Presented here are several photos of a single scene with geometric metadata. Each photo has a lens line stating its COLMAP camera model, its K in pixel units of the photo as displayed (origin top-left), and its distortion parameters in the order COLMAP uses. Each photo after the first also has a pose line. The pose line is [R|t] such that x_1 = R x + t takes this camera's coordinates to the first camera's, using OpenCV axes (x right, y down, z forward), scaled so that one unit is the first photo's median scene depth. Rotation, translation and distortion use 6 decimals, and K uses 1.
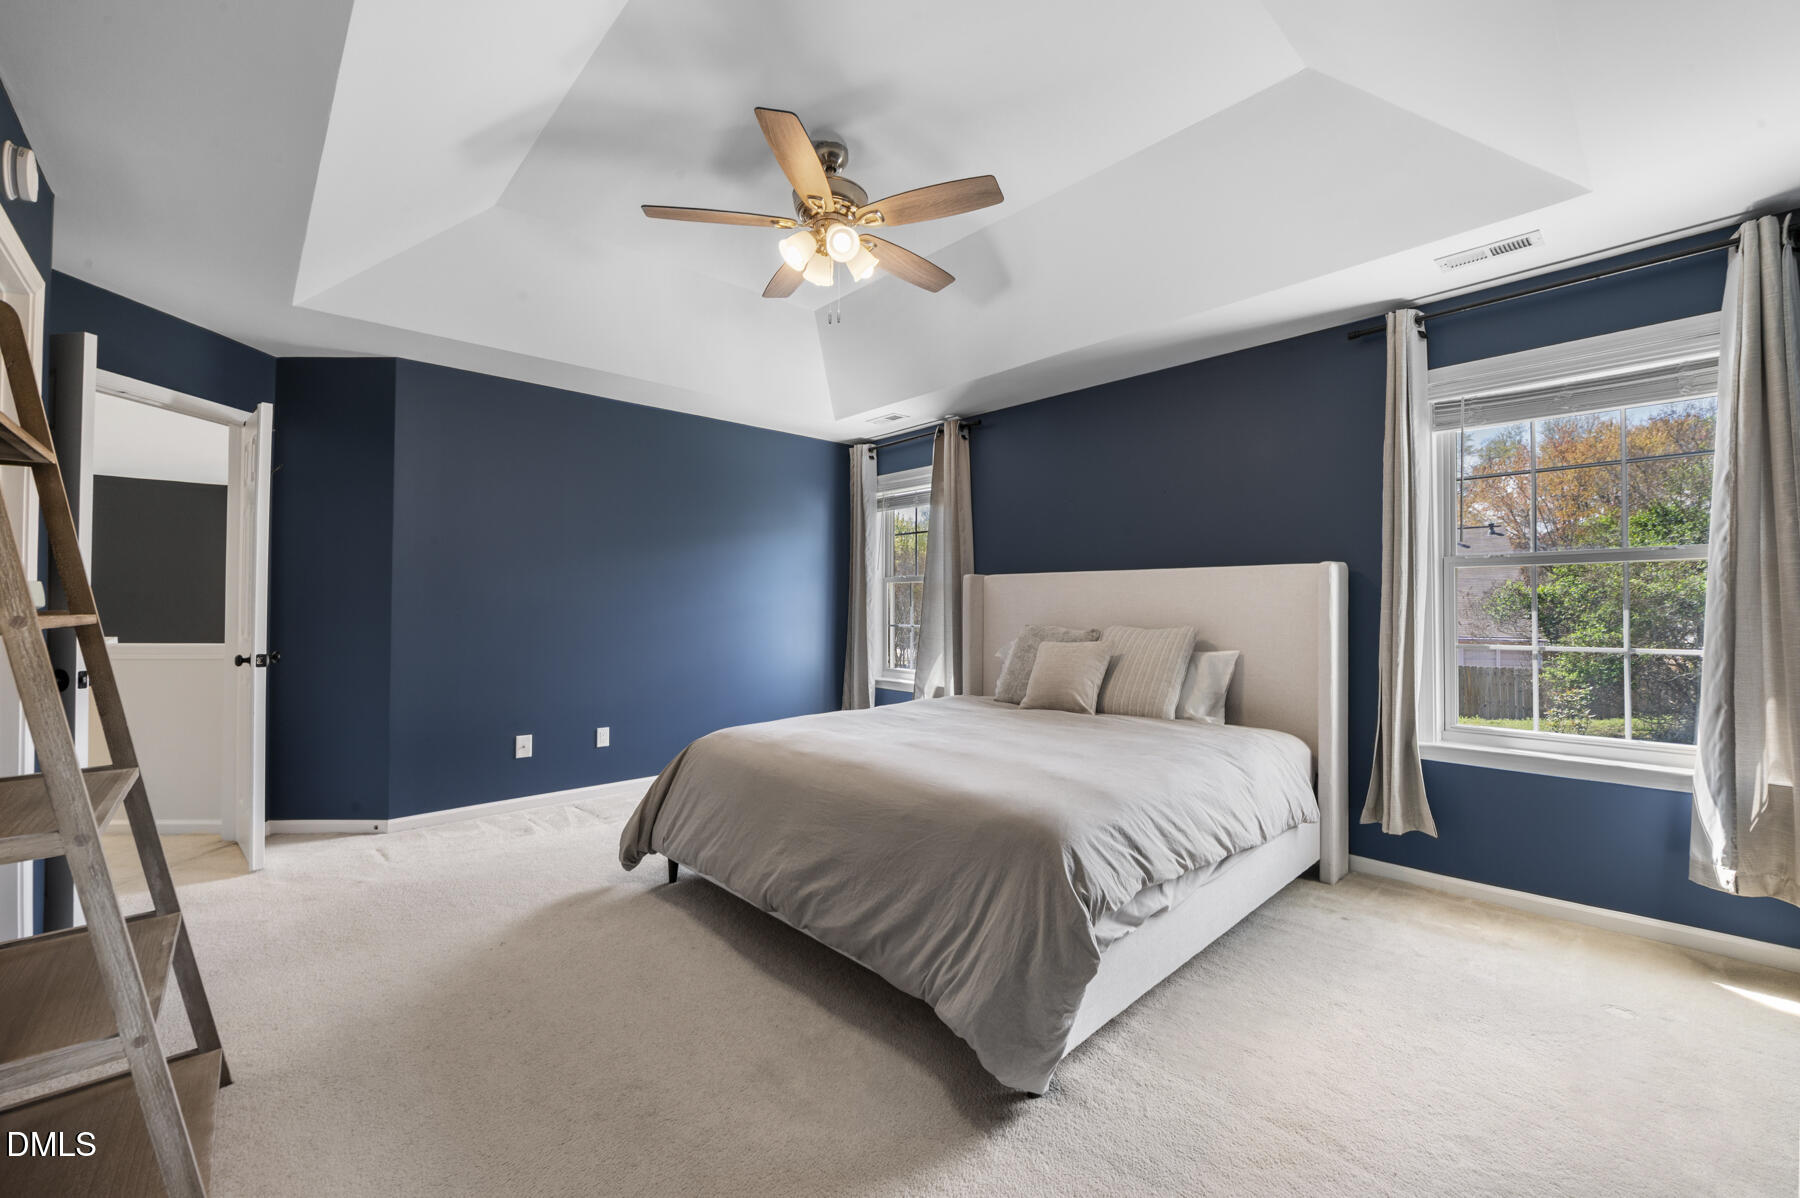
lens RADIAL K [[742.2, 0, 900.0], [0, 742.2, 599.0], [0, 0, 1]] dist [0.000079, 0.000054]
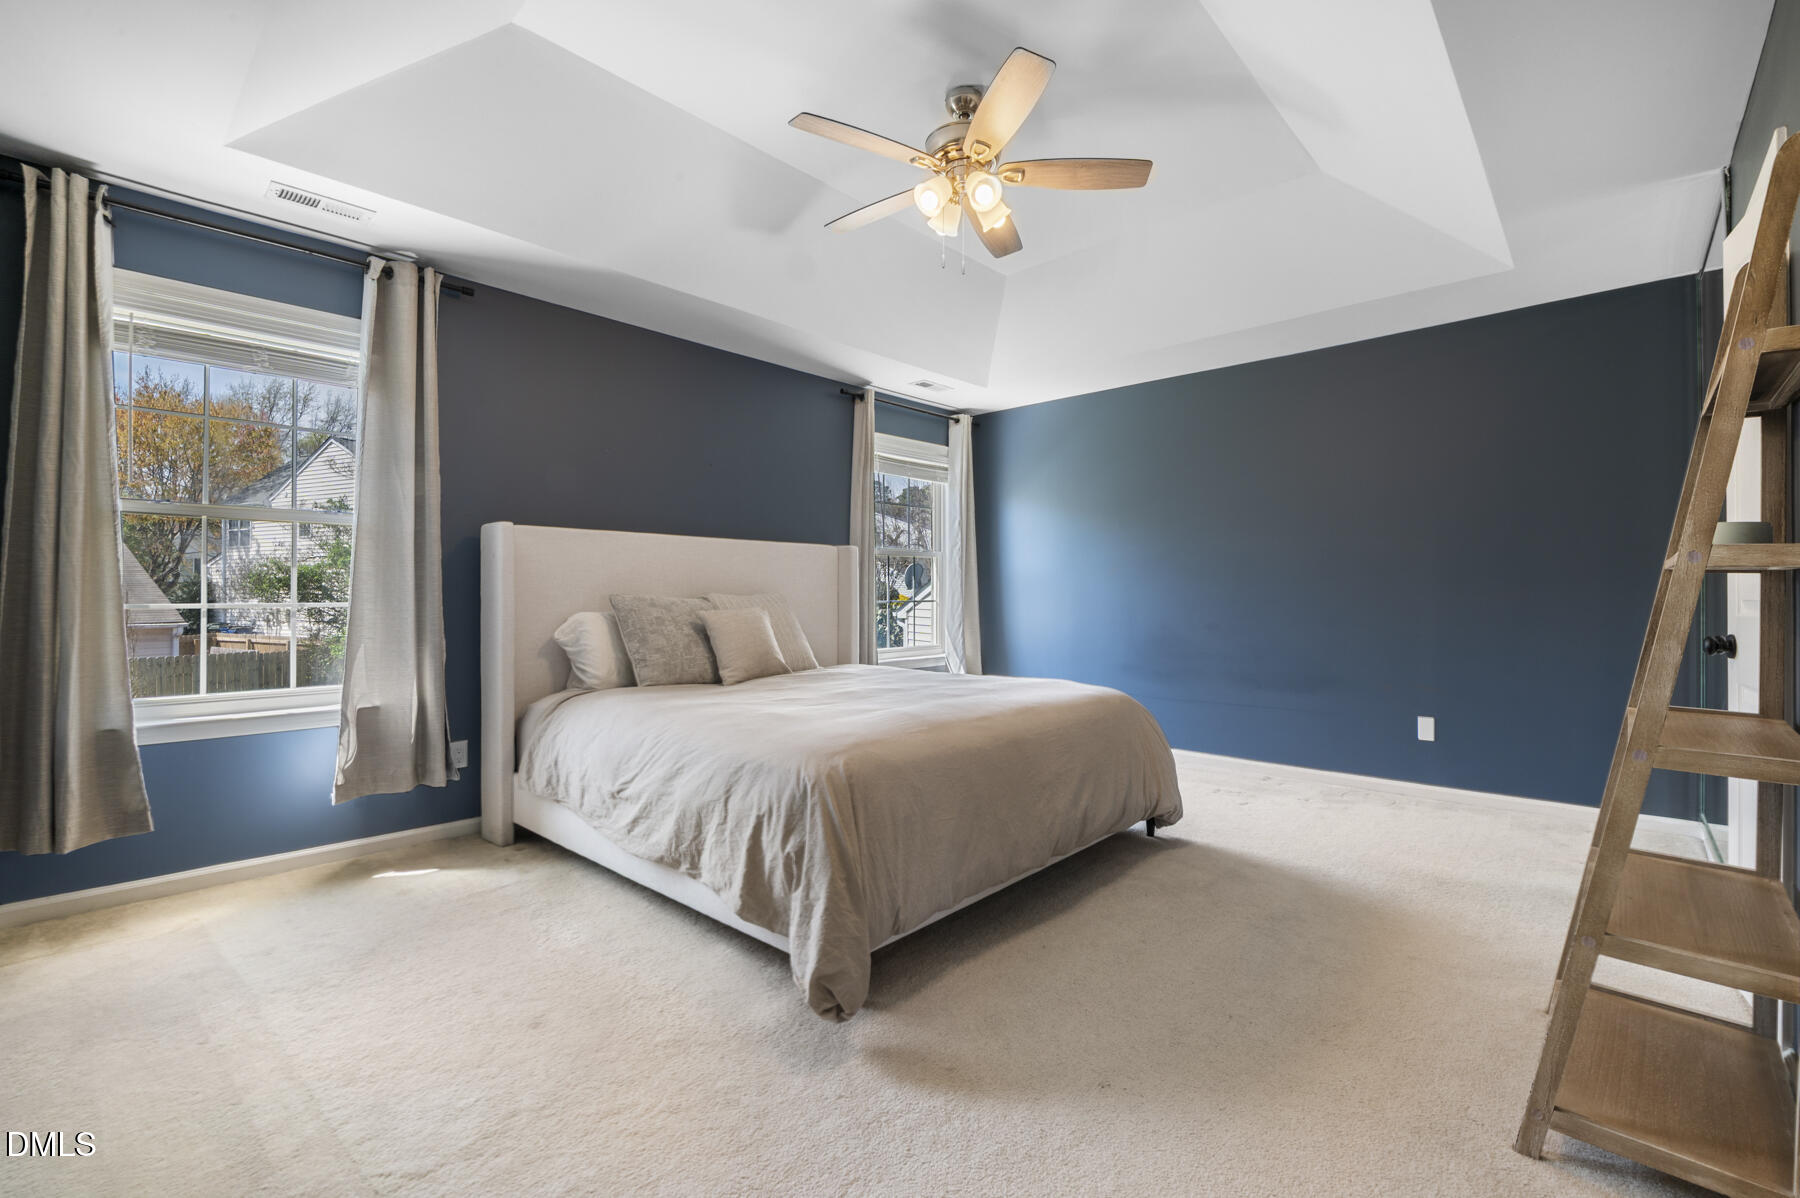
lens RADIAL K [[773.9, 0, 895.4], [0, 773.9, 574.8], [0, 0, 1]] dist [-0.000345, 0.000008]
pose [[-0.072250, 0.001257, 0.997386, -1.007783], [-0.030729, 0.999522, -0.003486, 0.017028], [-0.996913, -0.030901, -0.072177, 1.047838]]
